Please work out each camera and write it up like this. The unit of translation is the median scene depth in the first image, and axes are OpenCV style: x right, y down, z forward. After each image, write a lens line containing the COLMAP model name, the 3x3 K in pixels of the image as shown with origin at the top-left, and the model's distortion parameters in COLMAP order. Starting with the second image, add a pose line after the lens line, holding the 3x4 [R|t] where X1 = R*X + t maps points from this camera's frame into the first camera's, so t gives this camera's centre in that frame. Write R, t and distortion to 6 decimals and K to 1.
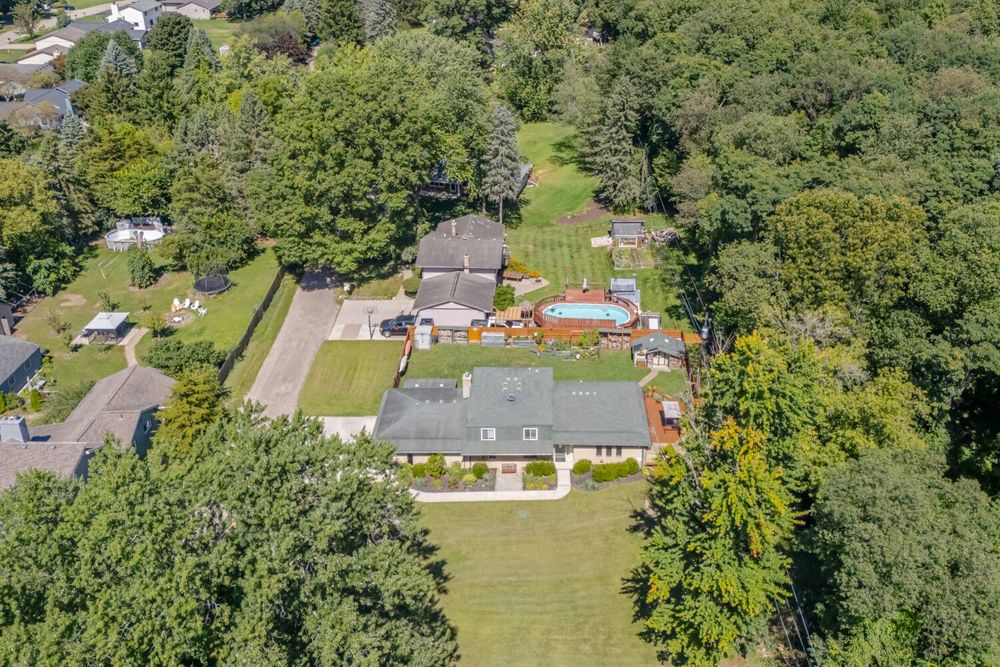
lens RADIAL K [[834.8, 0, 545.4], [0, 834.8, 334.0], [0, 0, 1]] dist [0.062217, -0.006191]
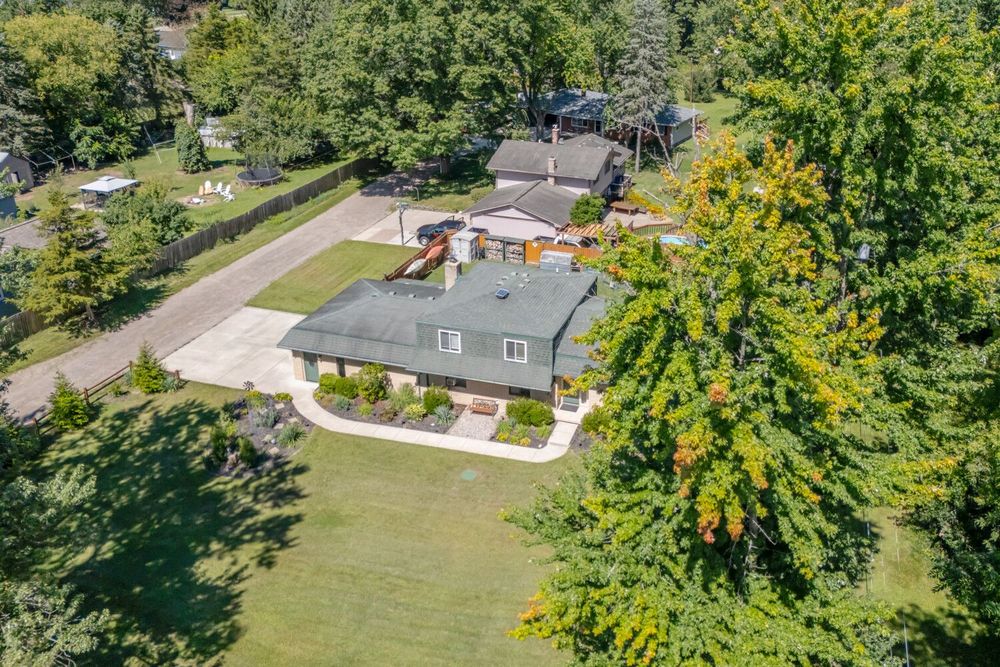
lens RADIAL K [[834.8, 0, 545.4], [0, 834.8, 334.0], [0, 0, 1]] dist [0.062217, -0.006191]
pose [[0.956817, 0.132155, -0.258912, 0.116582], [-0.147749, 0.988148, -0.041634, 0.096441], [0.250341, 0.078090, 0.965003, 0.315139]]
